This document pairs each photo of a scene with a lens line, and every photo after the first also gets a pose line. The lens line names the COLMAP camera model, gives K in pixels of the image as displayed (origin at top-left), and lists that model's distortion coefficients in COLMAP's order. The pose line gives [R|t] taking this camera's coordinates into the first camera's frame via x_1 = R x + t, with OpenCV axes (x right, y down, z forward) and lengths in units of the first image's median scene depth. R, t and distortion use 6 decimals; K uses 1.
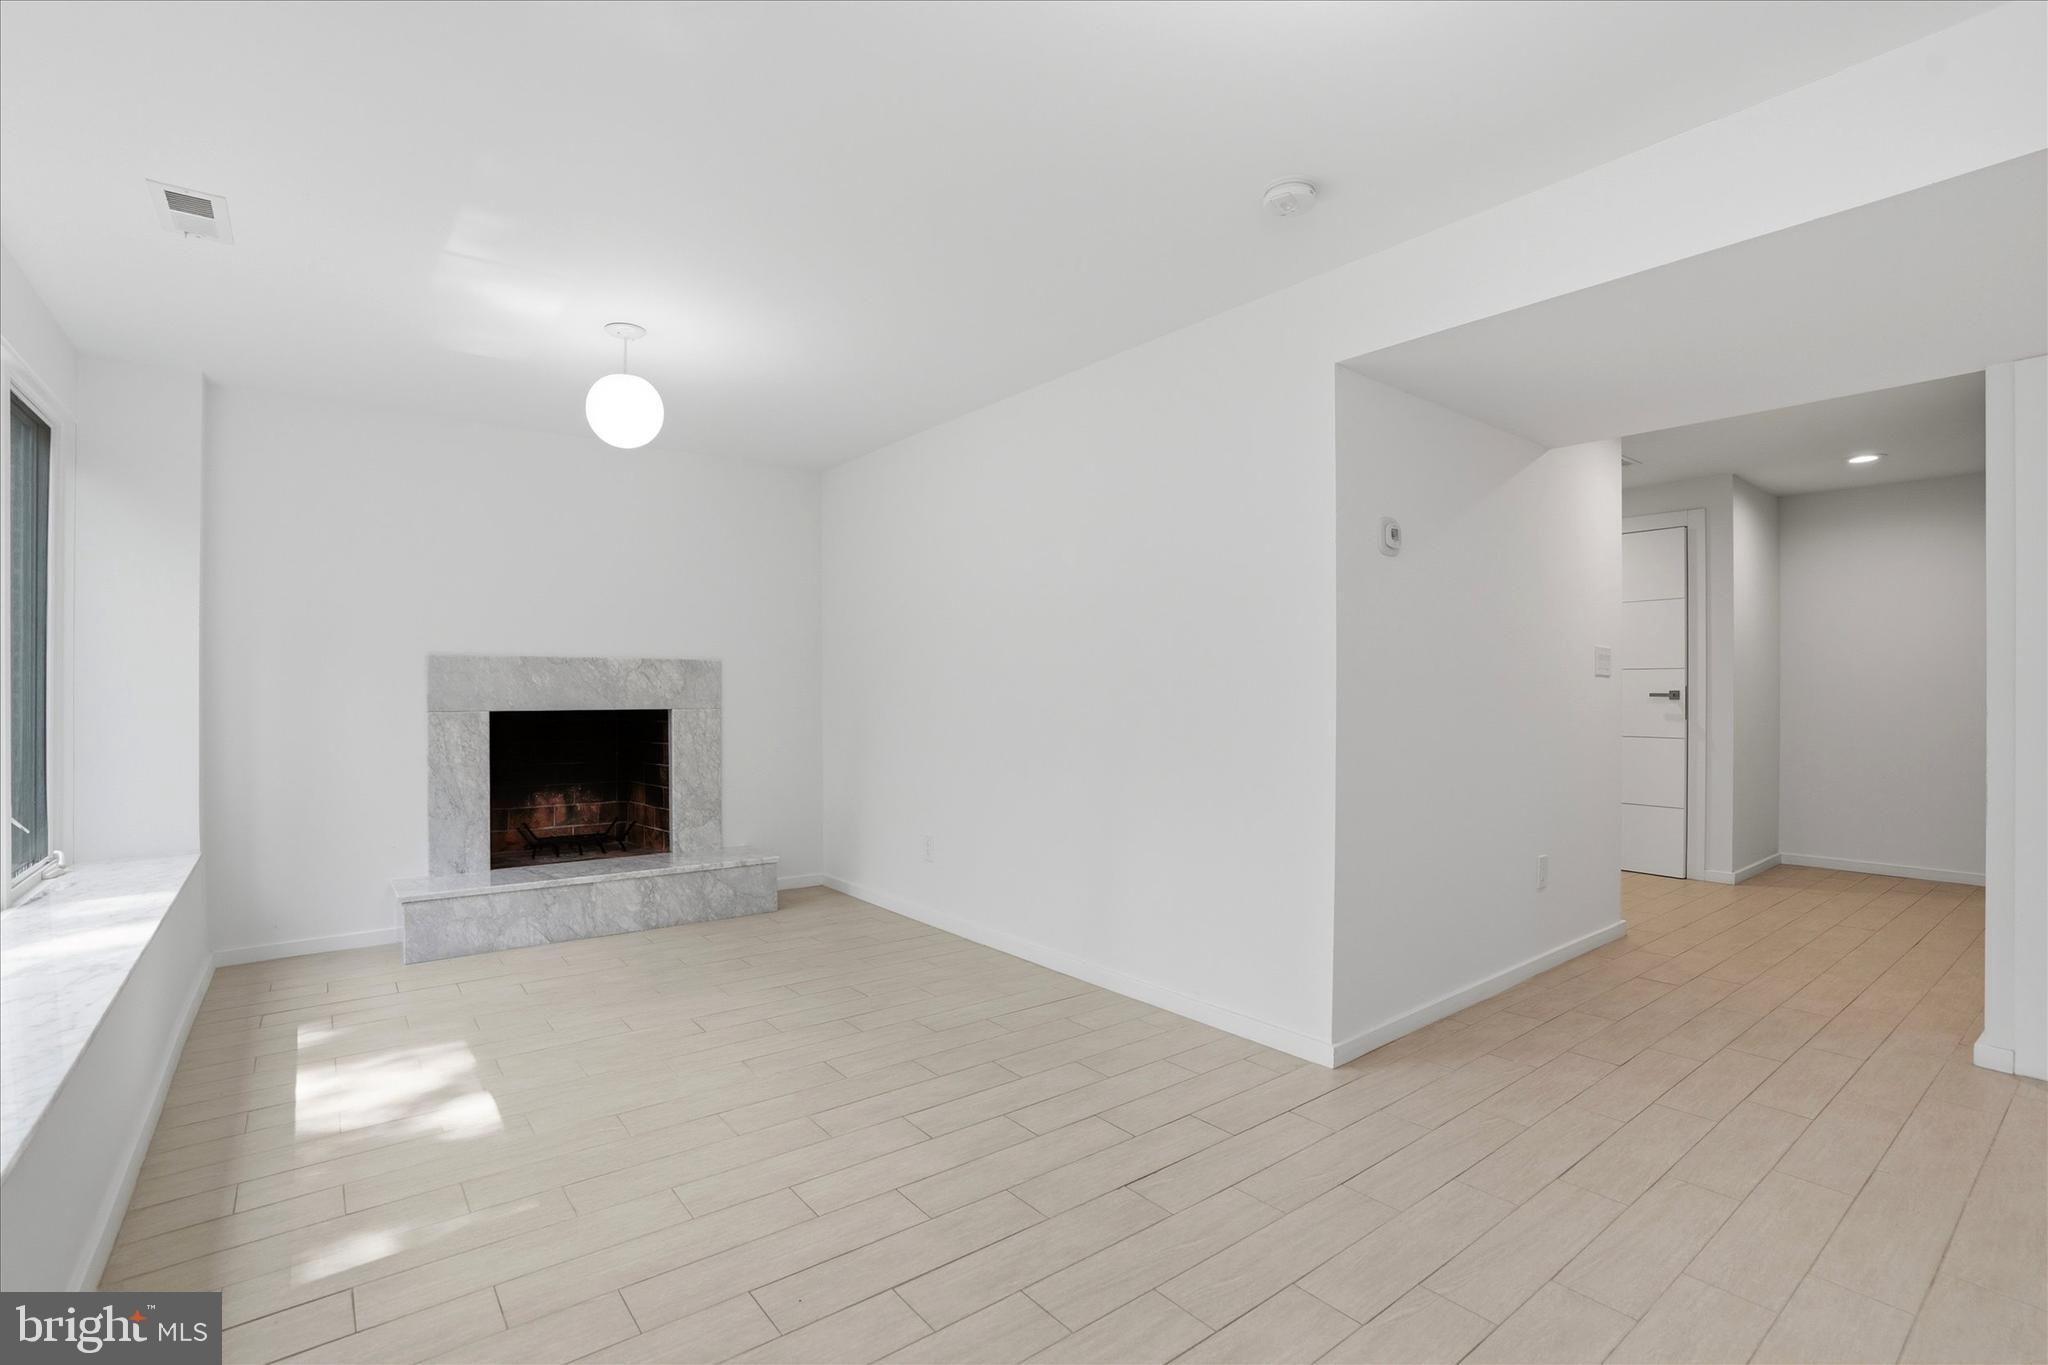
lens RADIAL K [[939.9, 0, 1024.0], [0, 939.9, 682.5], [0, 0, 1]] dist [-0.068807, 0.024856]
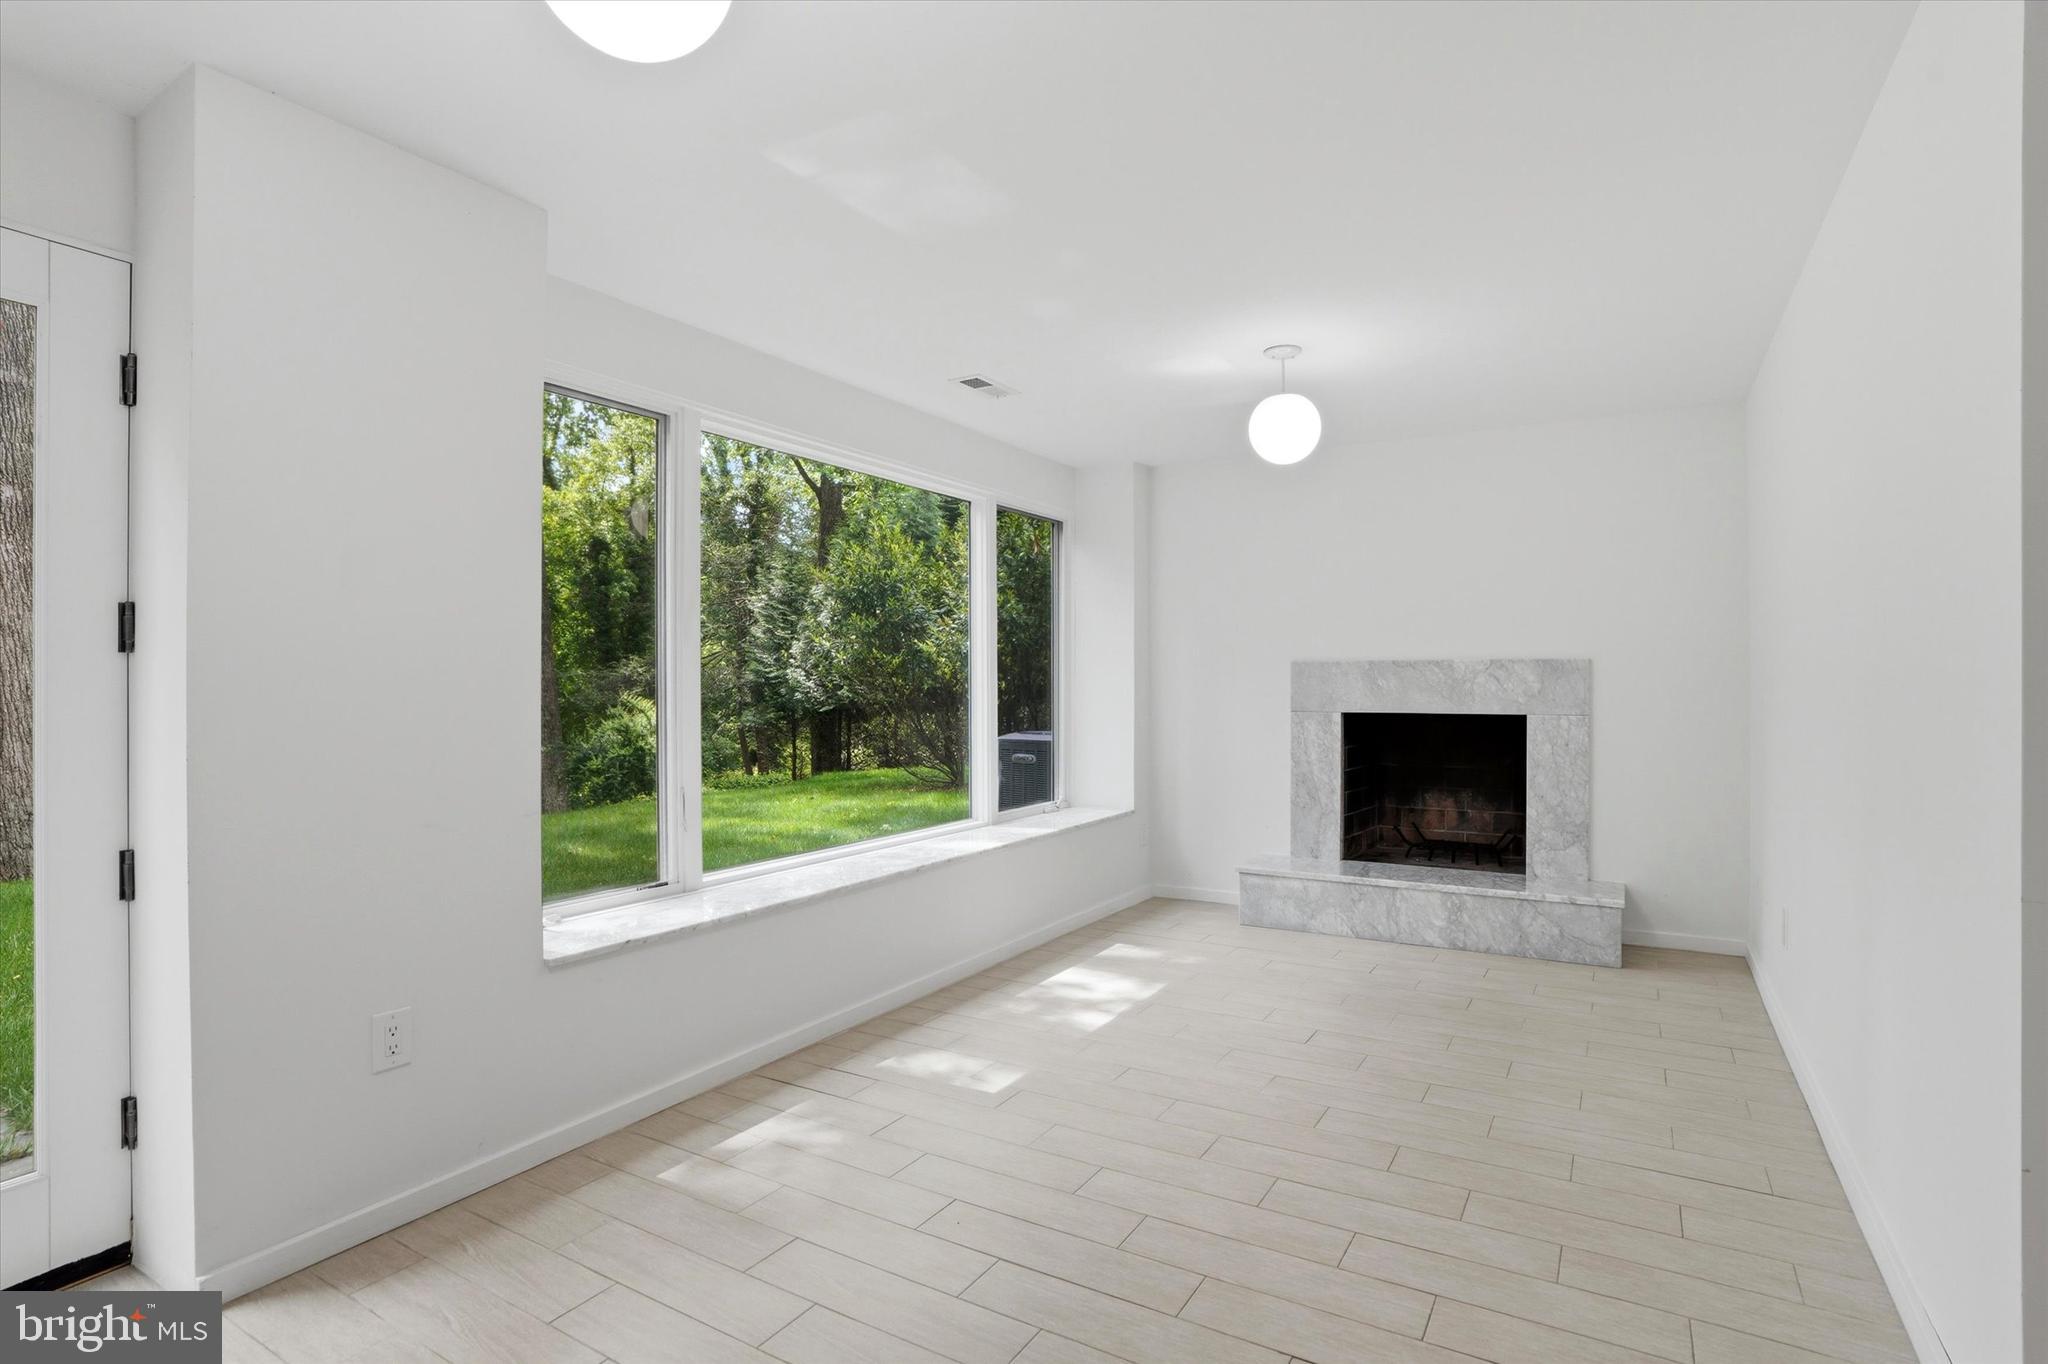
lens RADIAL K [[998.3, 0, 1024.0], [0, 998.3, 682.0], [0, 0, 1]] dist [-0.059393, 0.000872]
pose [[0.362830, -0.000581, -0.931855, 0.362864], [0.008316, 0.999962, 0.002615, -0.010412], [0.931818, -0.008698, 0.362821, 0.233157]]
